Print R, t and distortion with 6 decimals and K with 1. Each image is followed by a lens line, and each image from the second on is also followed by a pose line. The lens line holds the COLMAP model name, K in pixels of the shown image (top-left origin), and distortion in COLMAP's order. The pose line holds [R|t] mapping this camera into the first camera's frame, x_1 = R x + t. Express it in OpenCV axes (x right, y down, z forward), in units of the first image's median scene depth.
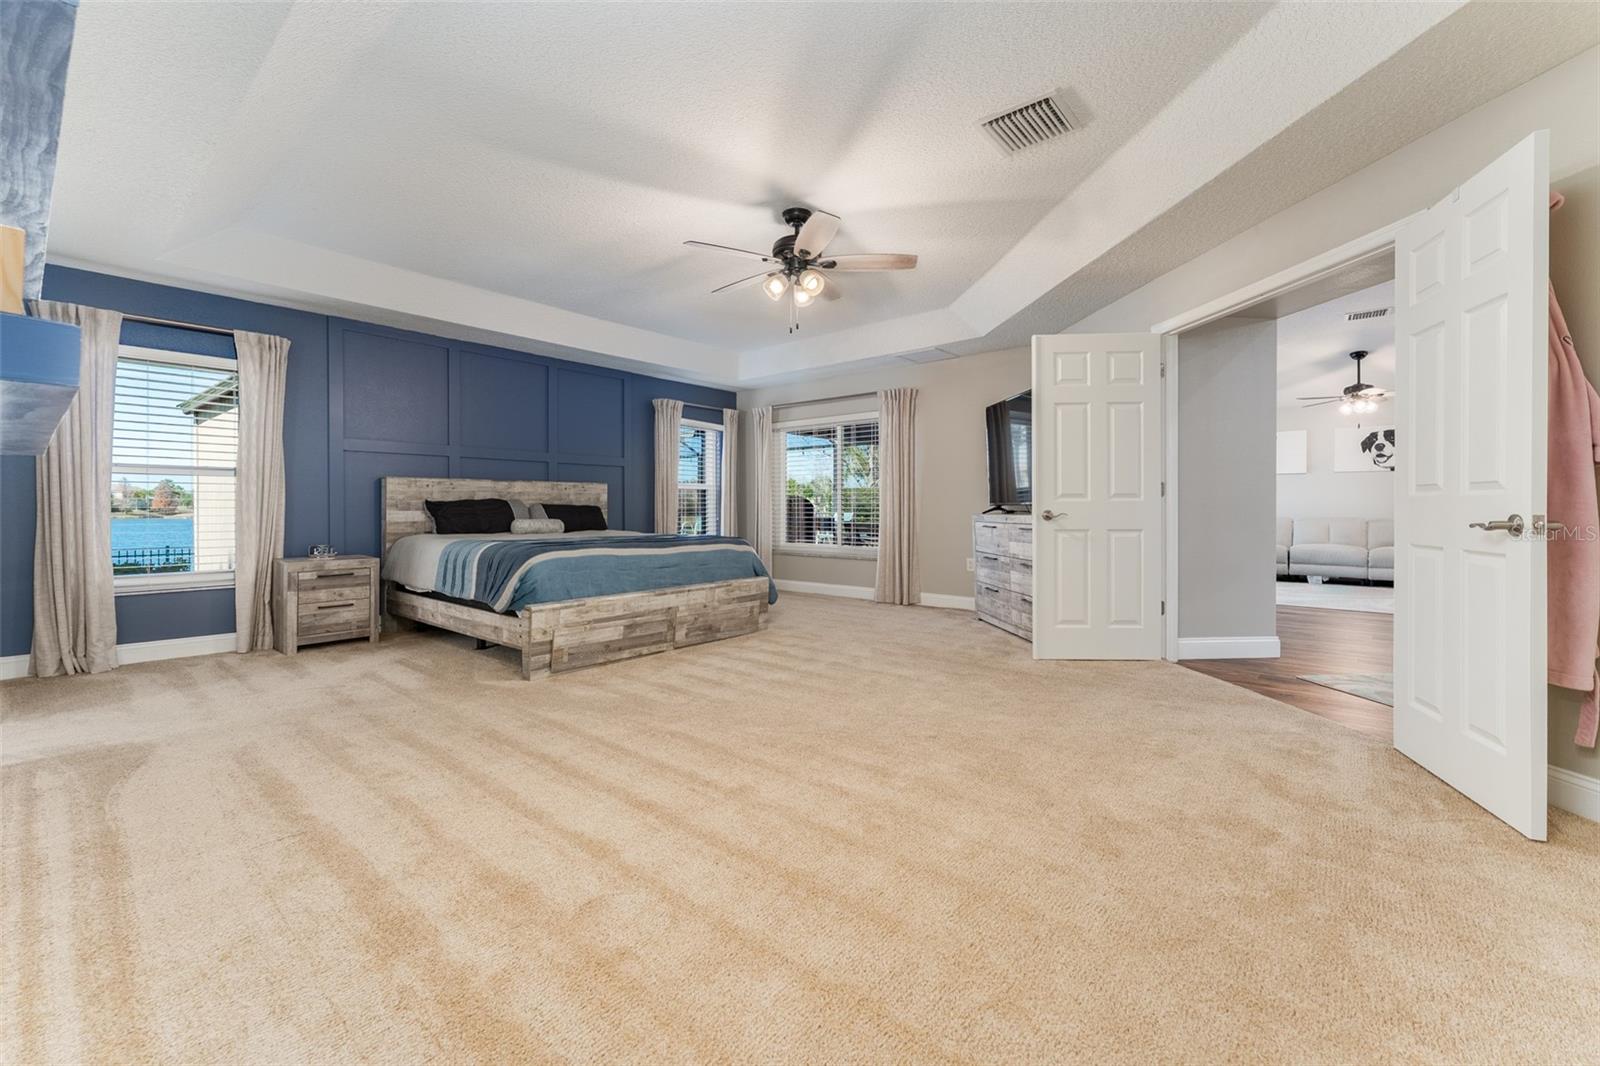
lens RADIAL K [[680.8, 0, 802.5], [0, 680.8, 516.6], [0, 0, 1]] dist [-0.000998, -0.000027]
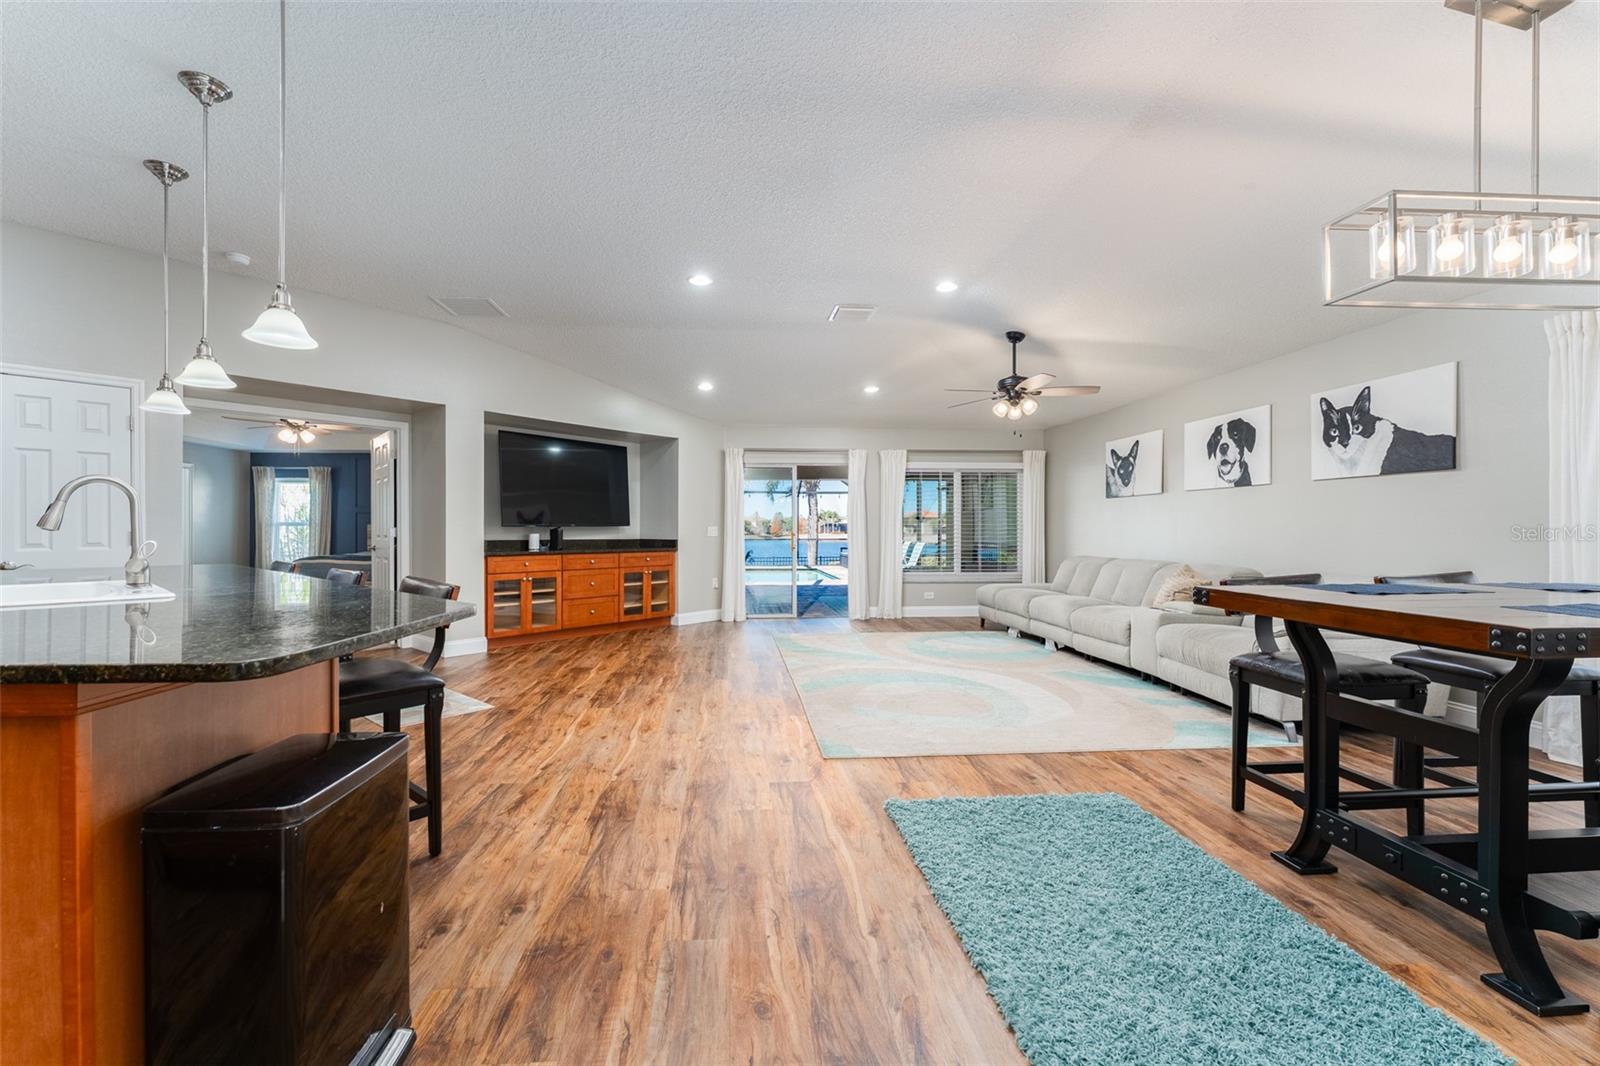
lens RADIAL K [[644.8, 0, 771.3], [0, 644.8, 532.7], [0, 0, 1]] dist [-0.000735, -0.000543]
pose [[0.696323, -0.000309, -0.717728, 0.983743], [-0.010581, 0.999887, -0.010696, -0.014773], [0.717650, 0.015042, 0.696241, 0.291486]]
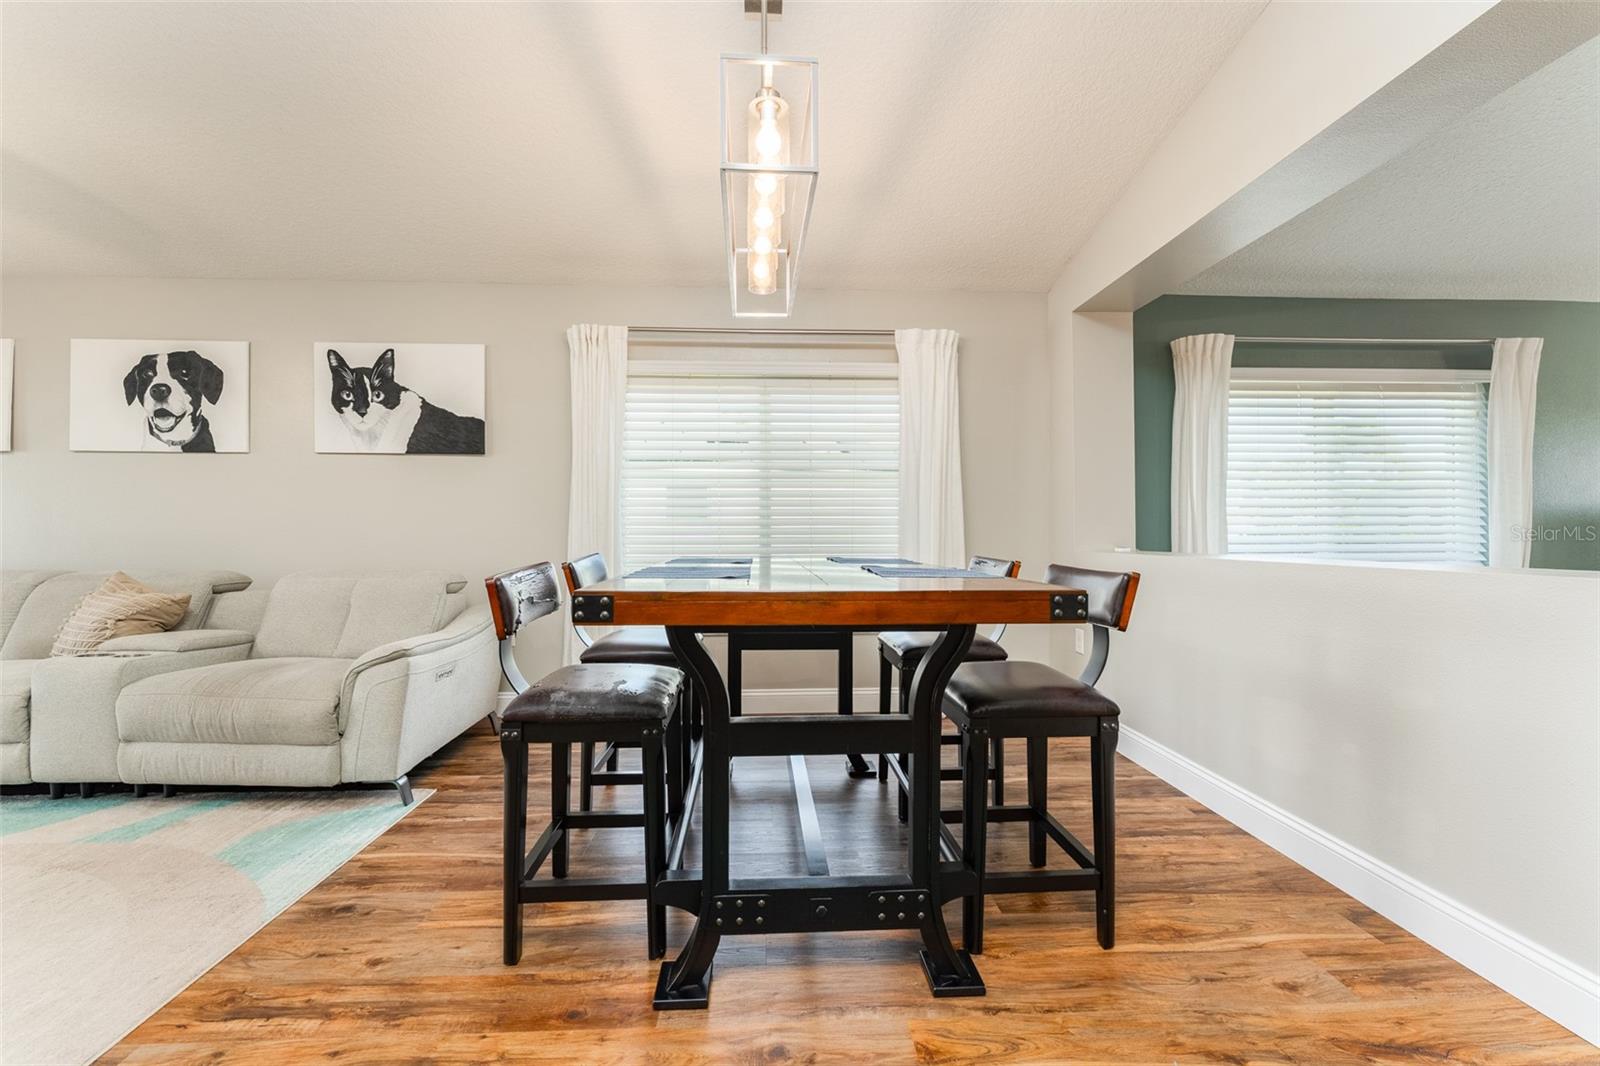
lens RADIAL K [[644.8, 0, 789.6], [0, 644.8, 534.4], [0, 0, 1]] dist [-0.000735, -0.000543]
pose [[0.732133, -0.001776, 0.681159, 0.861511], [0.014560, 0.999809, -0.013043, -0.006718], [-0.681006, 0.019467, 0.732019, 0.461957]]
